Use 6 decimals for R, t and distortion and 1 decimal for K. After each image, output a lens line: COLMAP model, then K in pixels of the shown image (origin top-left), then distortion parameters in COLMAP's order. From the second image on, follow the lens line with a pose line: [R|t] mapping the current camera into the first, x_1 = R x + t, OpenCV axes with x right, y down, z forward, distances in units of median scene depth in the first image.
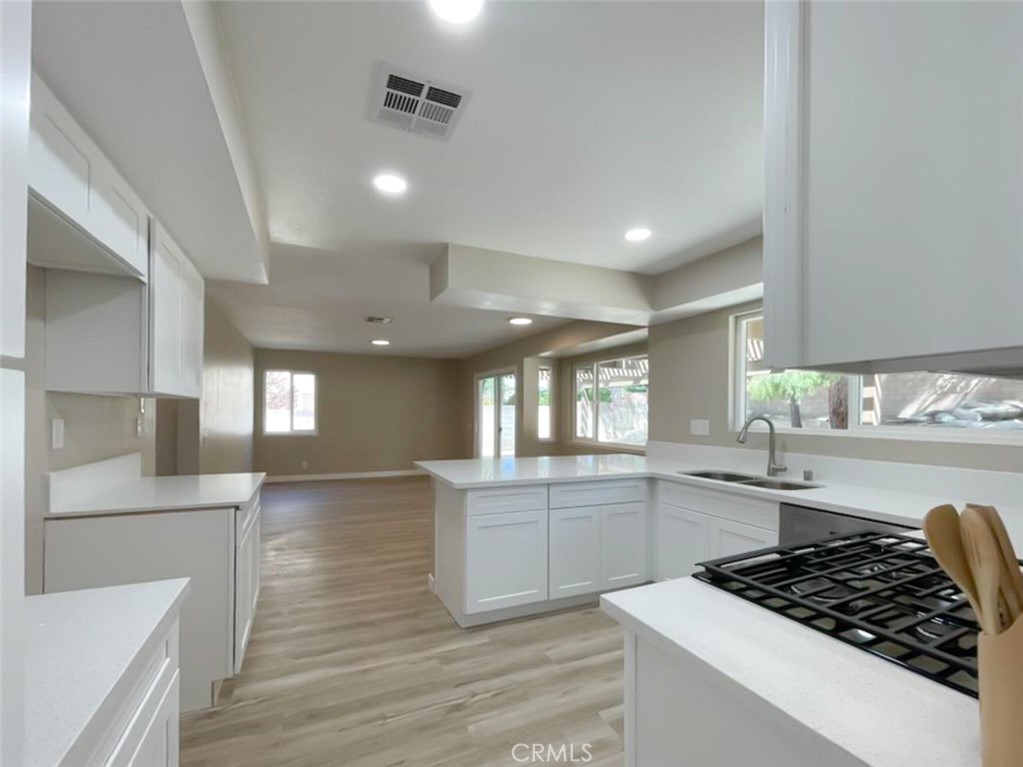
lens RADIAL K [[432.7, 0, 511.4], [0, 432.7, 414.8], [0, 0, 1]] dist [-0.001490, -0.000167]
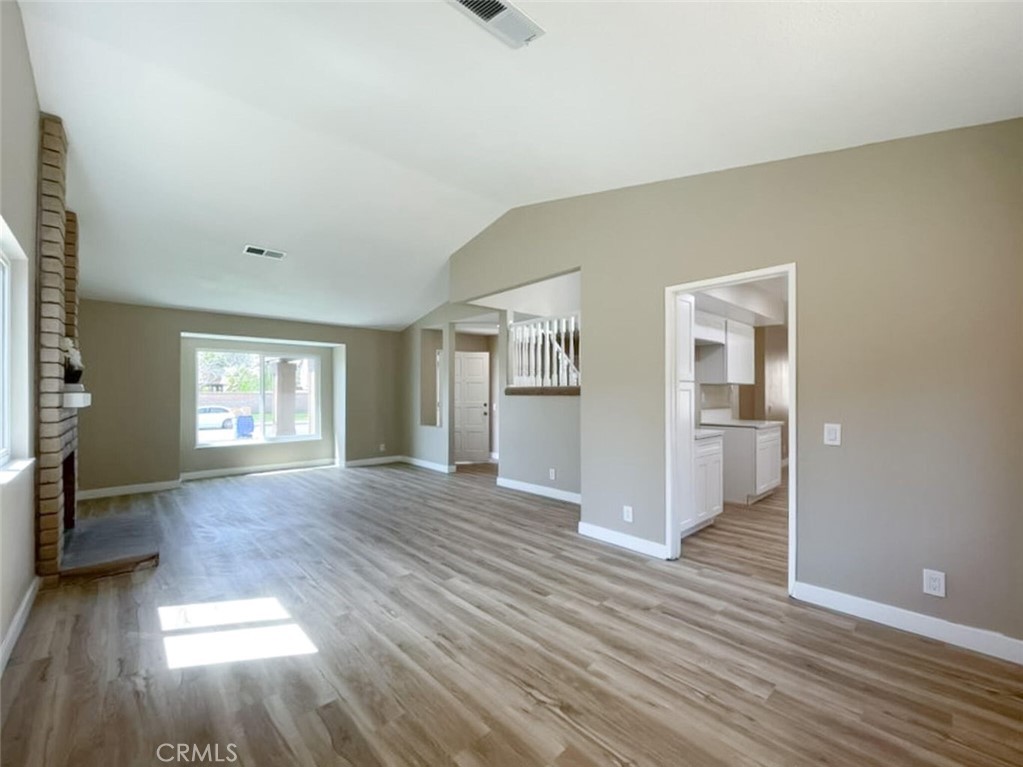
lens RADIAL K [[421.0, 0, 513.4], [0, 421.0, 407.2], [0, 0, 1]] dist [0.000663, 0.000002]
pose [[0.311079, 0.021593, -0.950139, 1.055040], [0.006315, 0.999673, 0.024786, 0.018764], [0.950363, -0.013710, 0.310840, -0.929566]]
